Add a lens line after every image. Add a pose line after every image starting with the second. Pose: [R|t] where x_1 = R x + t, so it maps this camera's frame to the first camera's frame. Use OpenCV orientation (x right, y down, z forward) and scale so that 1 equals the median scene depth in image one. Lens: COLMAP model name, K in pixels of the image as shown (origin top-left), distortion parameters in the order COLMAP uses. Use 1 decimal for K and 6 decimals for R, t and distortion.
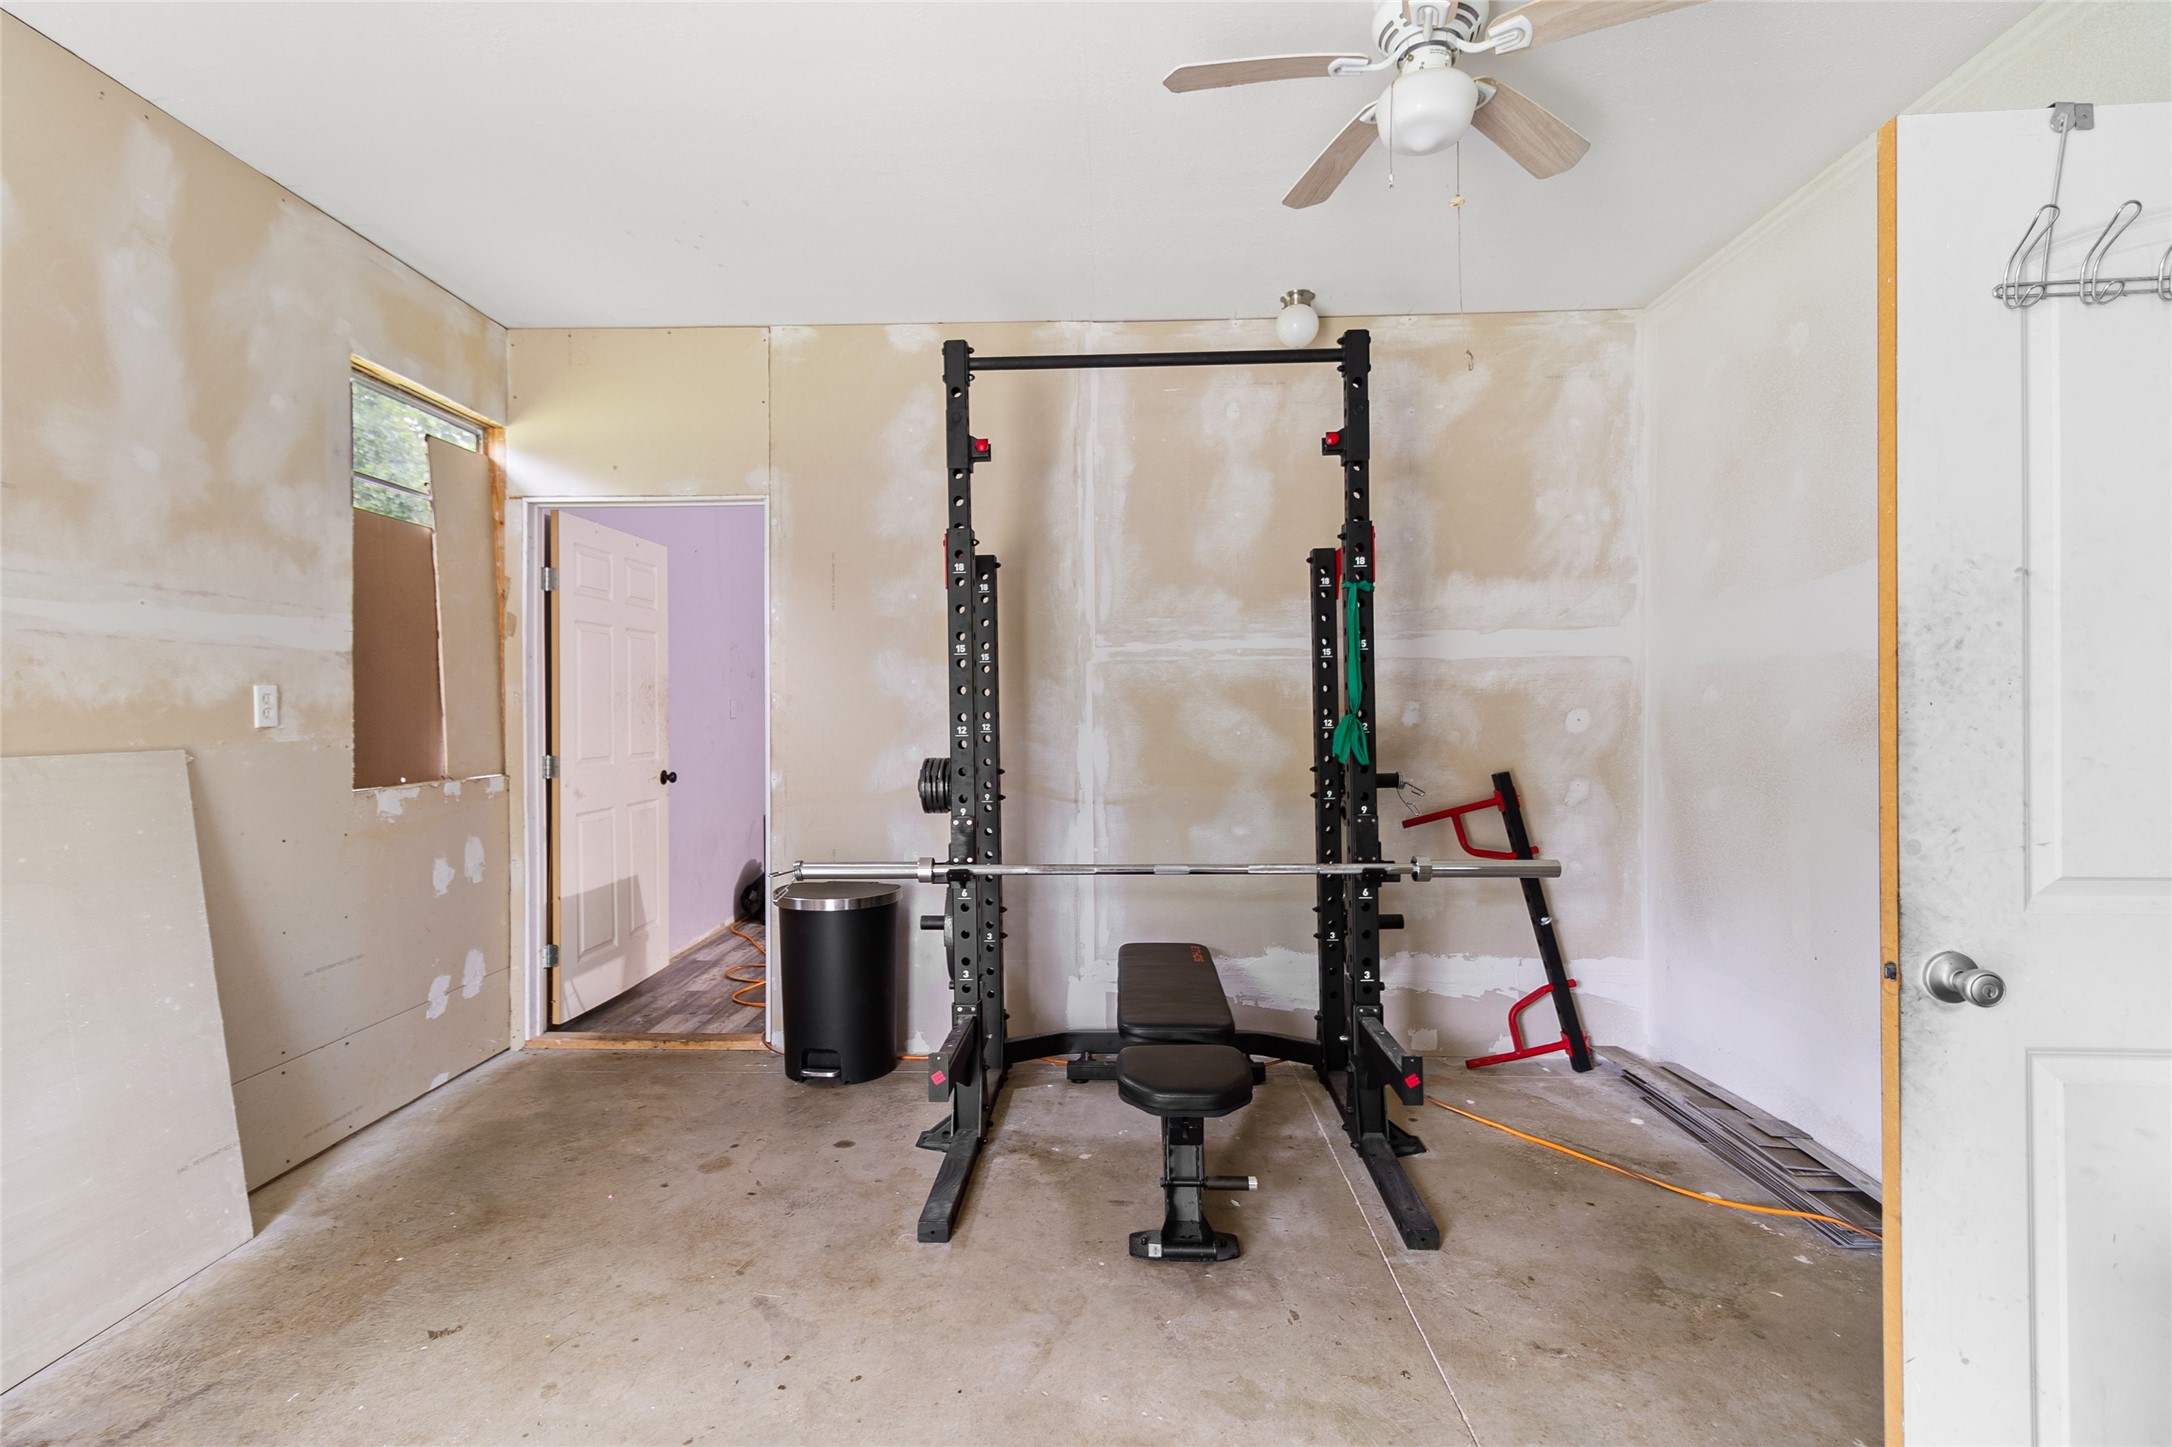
lens RADIAL K [[999.9, 0, 1068.2], [0, 999.9, 719.9], [0, 0, 1]] dist [-0.004487, -0.000958]
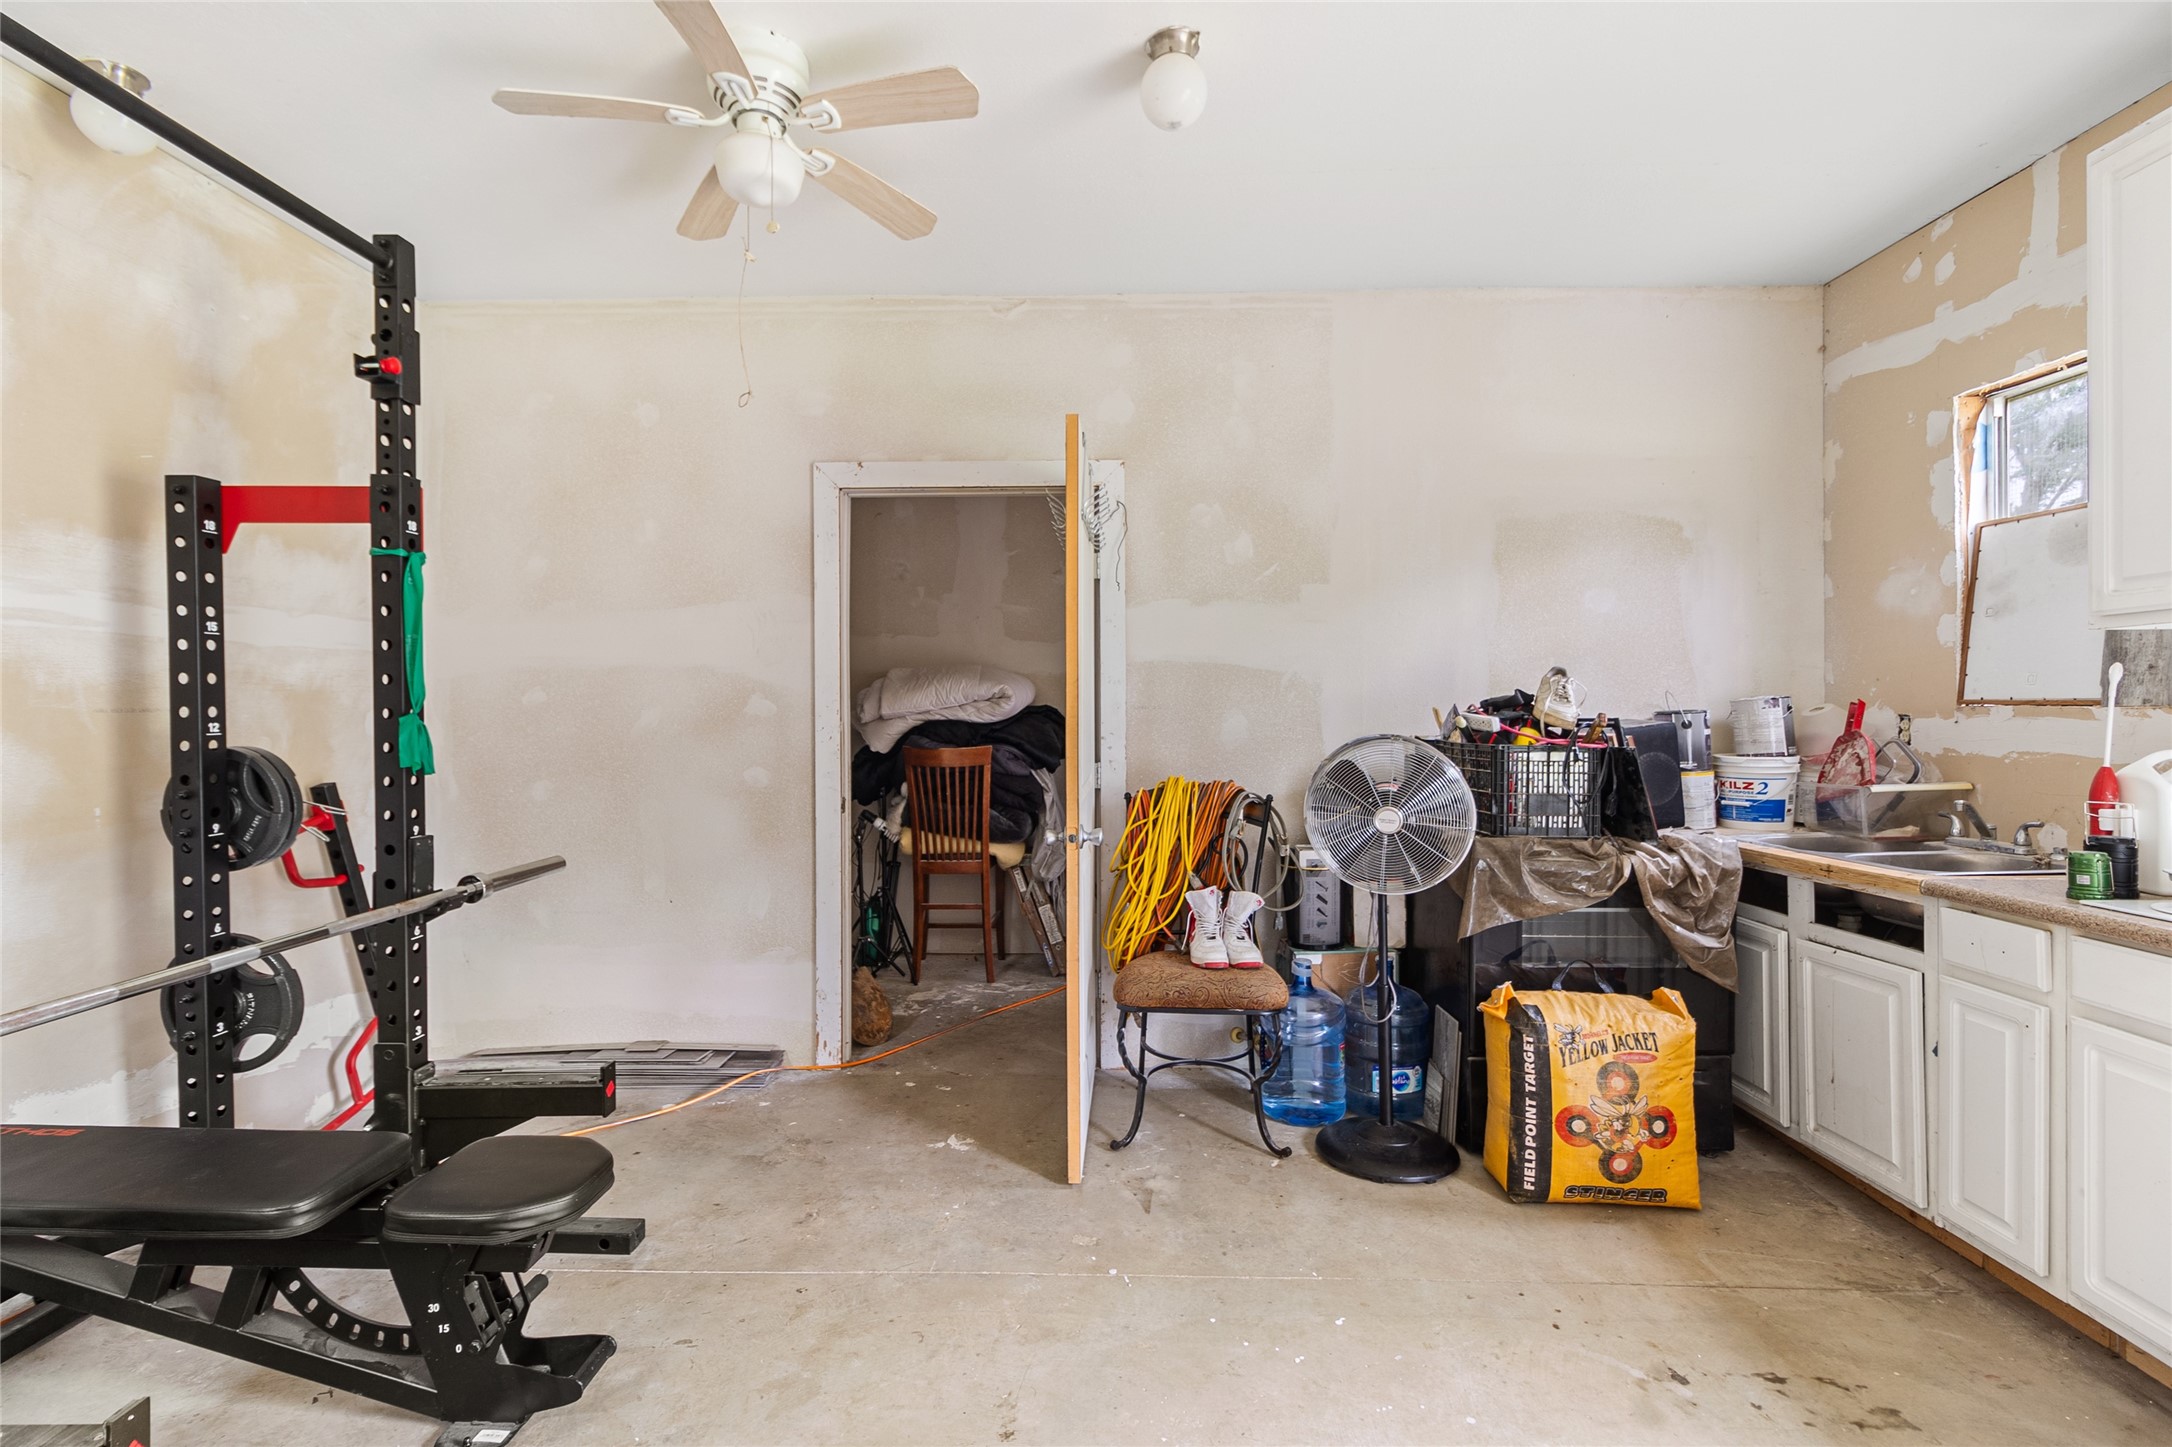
lens RADIAL K [[999.9, 0, 1064.8], [0, 999.9, 715.9], [0, 0, 1]] dist [-0.004487, -0.000958]
pose [[-0.022885, -0.007380, 0.999711, -0.416868], [0.004922, 0.999960, 0.007495, -0.008201], [-0.999726, 0.005092, -0.022847, 0.388473]]
